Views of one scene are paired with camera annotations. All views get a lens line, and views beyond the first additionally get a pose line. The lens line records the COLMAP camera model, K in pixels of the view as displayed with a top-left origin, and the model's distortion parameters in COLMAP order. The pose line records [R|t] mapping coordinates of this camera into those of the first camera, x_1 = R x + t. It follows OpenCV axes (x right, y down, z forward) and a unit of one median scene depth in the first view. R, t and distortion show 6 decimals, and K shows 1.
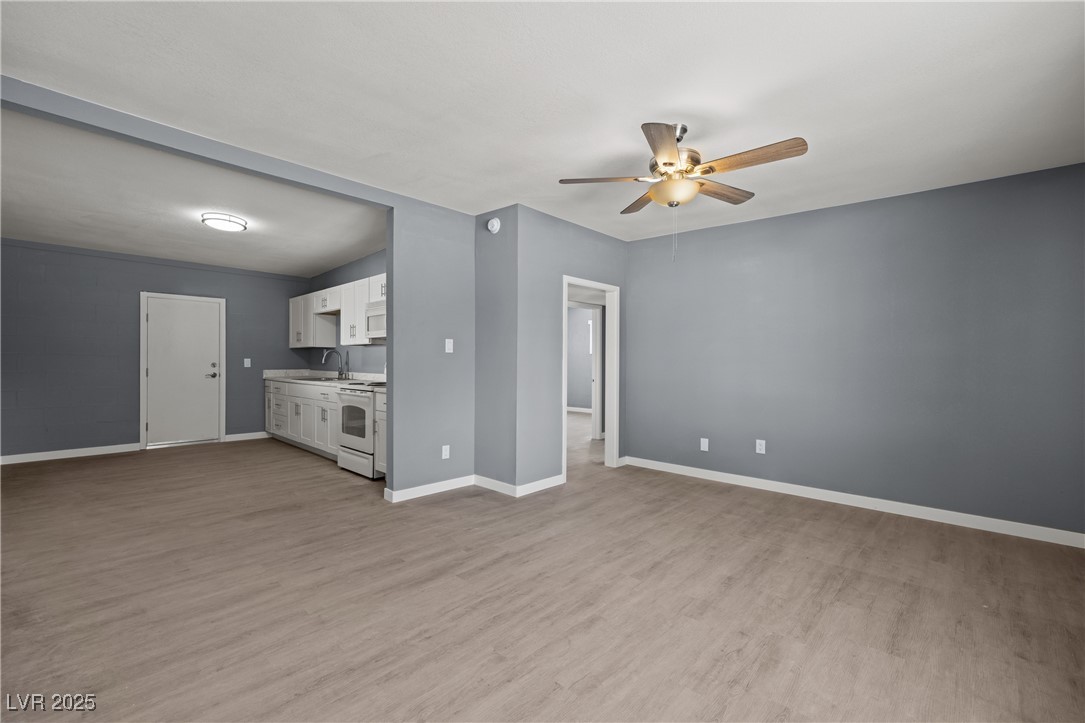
lens RADIAL K [[452.0, 0, 547.1], [0, 452.0, 361.3], [0, 0, 1]] dist [-0.003397, 0.001389]
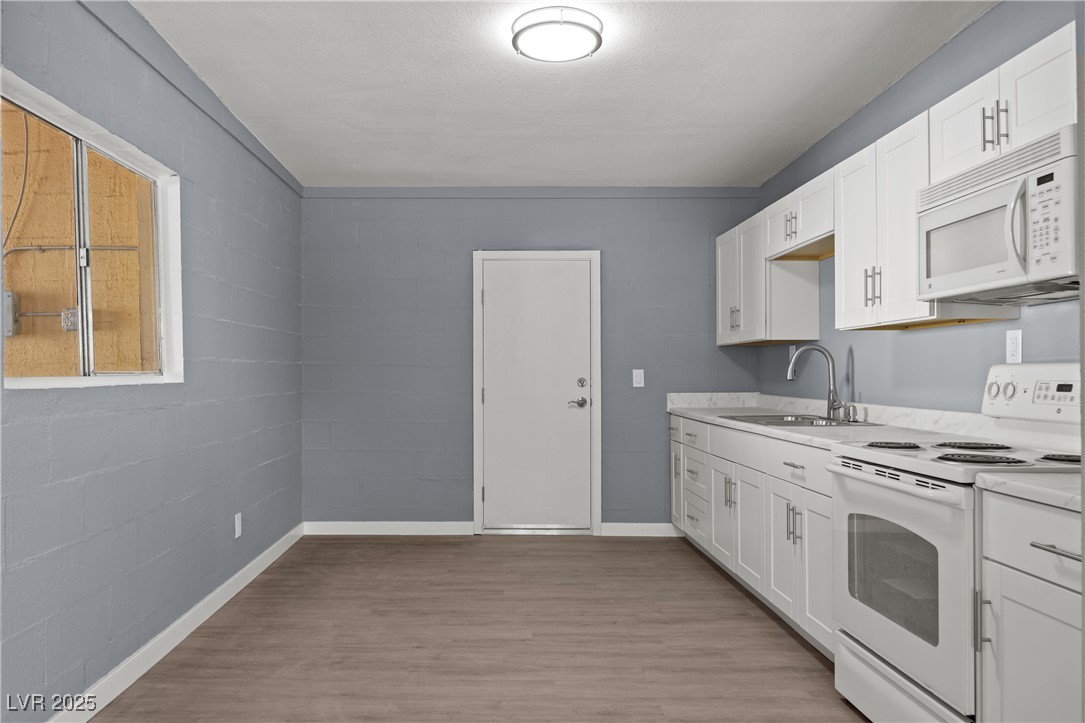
lens RADIAL K [[768.1, 0, 495.9], [0, 768.1, 370.7], [0, 0, 1]] dist [0.003490, 0.000289]
pose [[0.681724, -0.007570, -0.731570, -0.187322], [0.004190, 0.999970, -0.006443, -0.000064], [0.731598, 0.001327, 0.681735, 0.370776]]
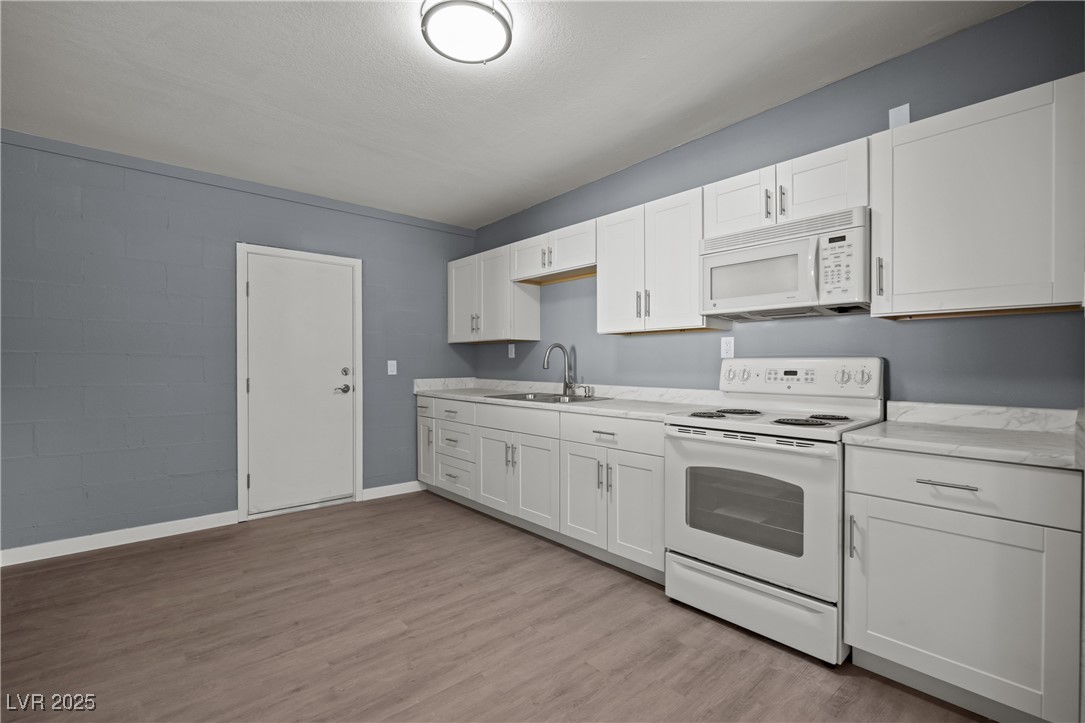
lens RADIAL K [[484.2, 0, 536.2], [0, 484.2, 364.2], [0, 0, 1]] dist [-0.002180, 0.000517]
pose [[0.994800, -0.004379, -0.101750, -0.465609], [0.004644, 0.999986, 0.002373, -0.002119], [0.101738, -0.002833, 0.994807, 0.433490]]
